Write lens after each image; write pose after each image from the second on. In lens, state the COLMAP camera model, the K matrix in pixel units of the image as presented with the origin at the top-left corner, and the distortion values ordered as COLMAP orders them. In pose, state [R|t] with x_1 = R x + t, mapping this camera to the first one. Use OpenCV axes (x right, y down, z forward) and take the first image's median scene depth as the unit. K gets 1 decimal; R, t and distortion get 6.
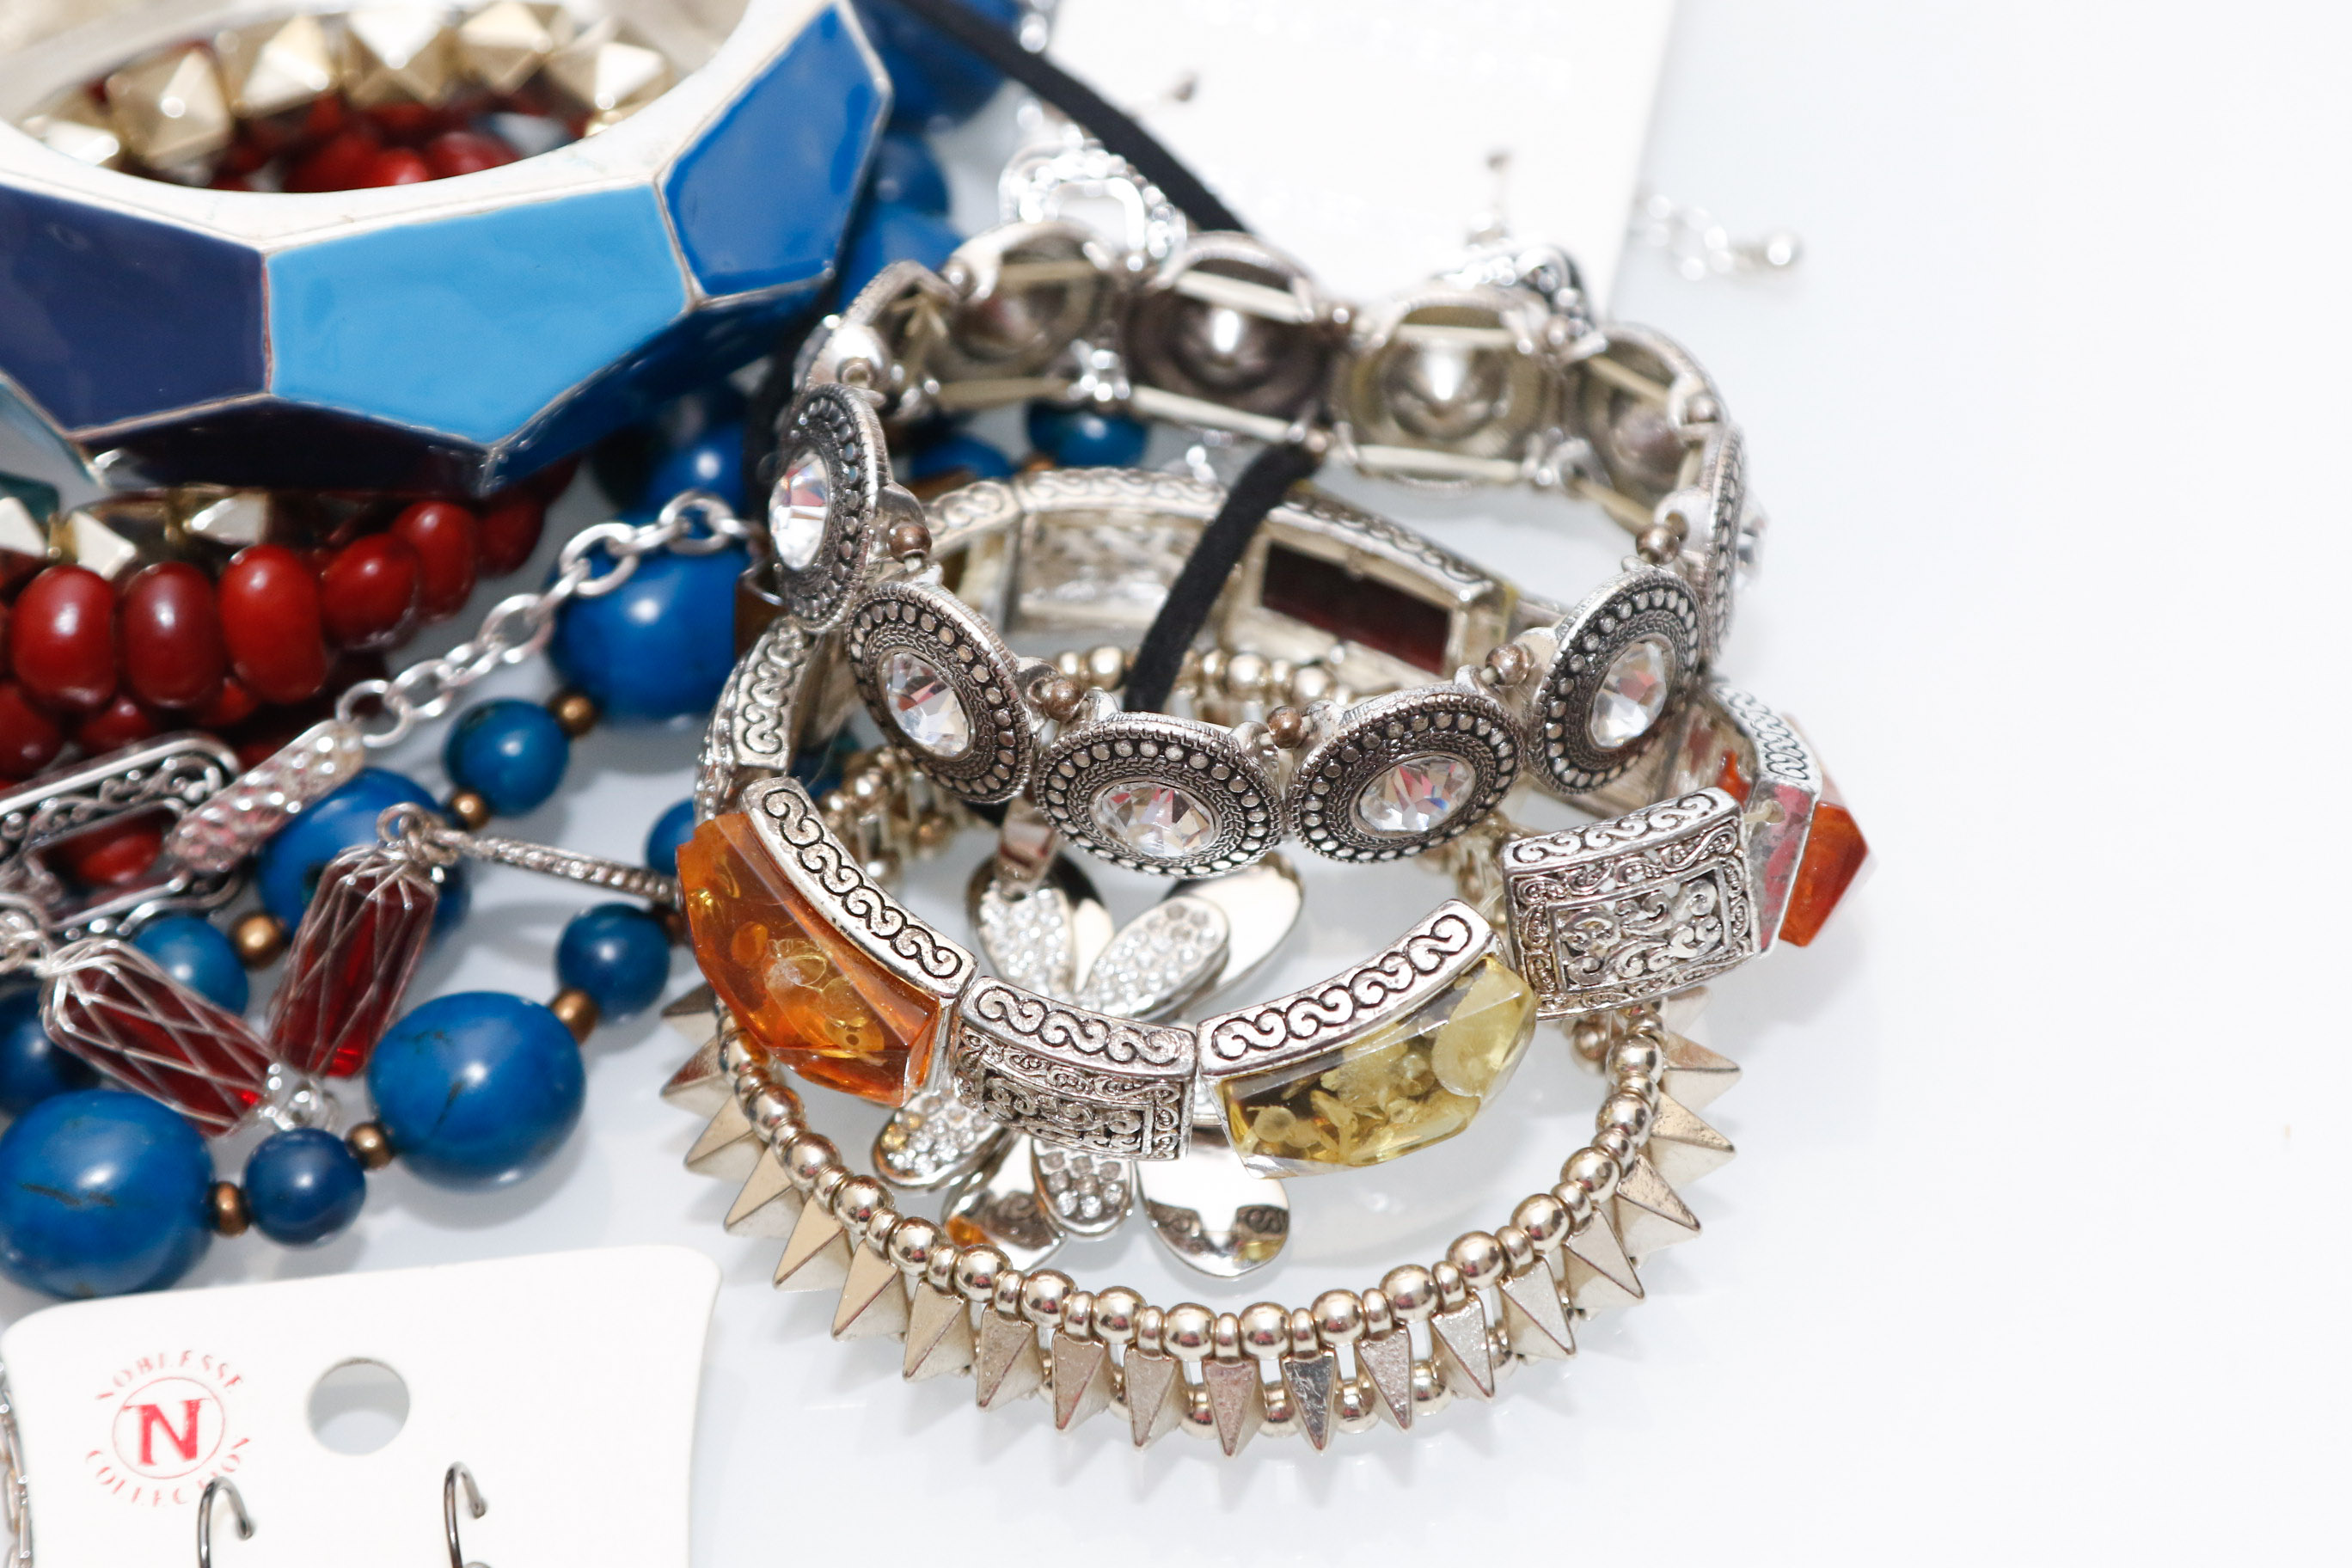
lens RADIAL K [[7636.4, 0, 1173.7], [0, 7636.4, 813.1], [0, 0, 1]] dist [0.239942, -0.696253]
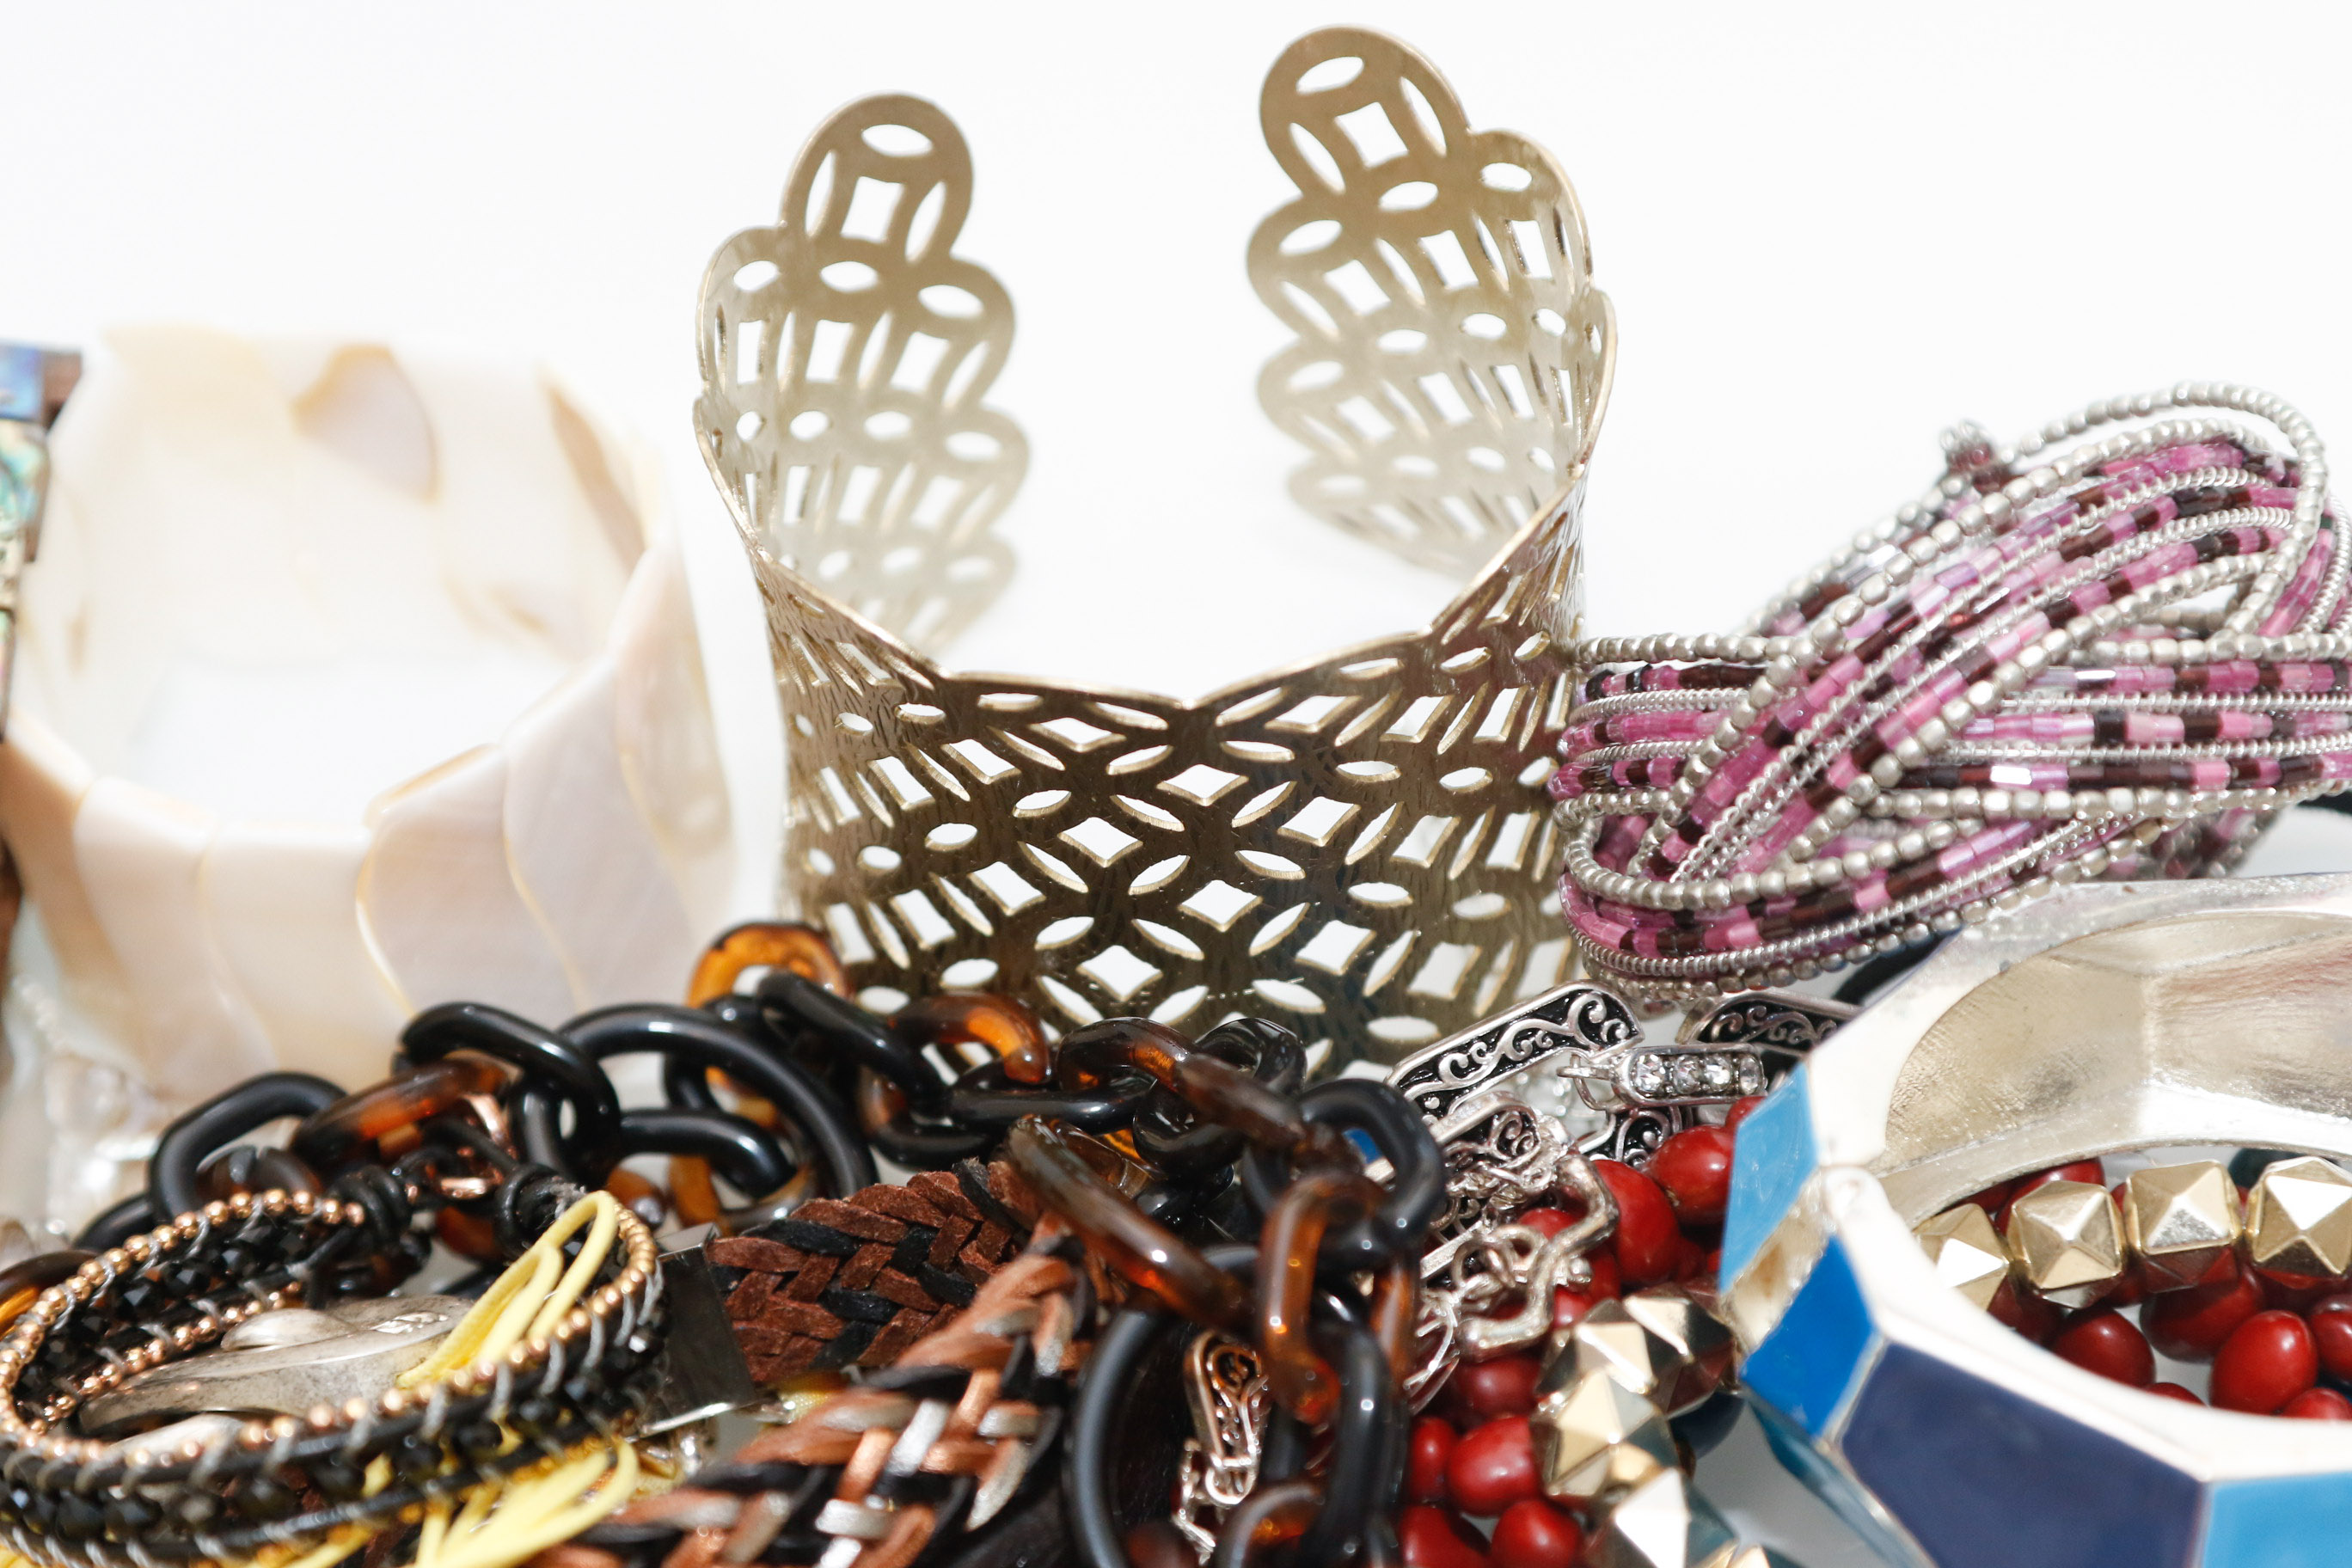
lens RADIAL K [[7636.4, 0, 1173.7], [0, 7636.4, 813.1], [0, 0, 1]] dist [0.239942, -0.696253]
pose [[0.979272, 0.155337, -0.129988, -0.133473], [-0.159765, 0.986856, -0.024297, -0.111758], [0.124505, 0.044561, 0.991218, 0.007654]]
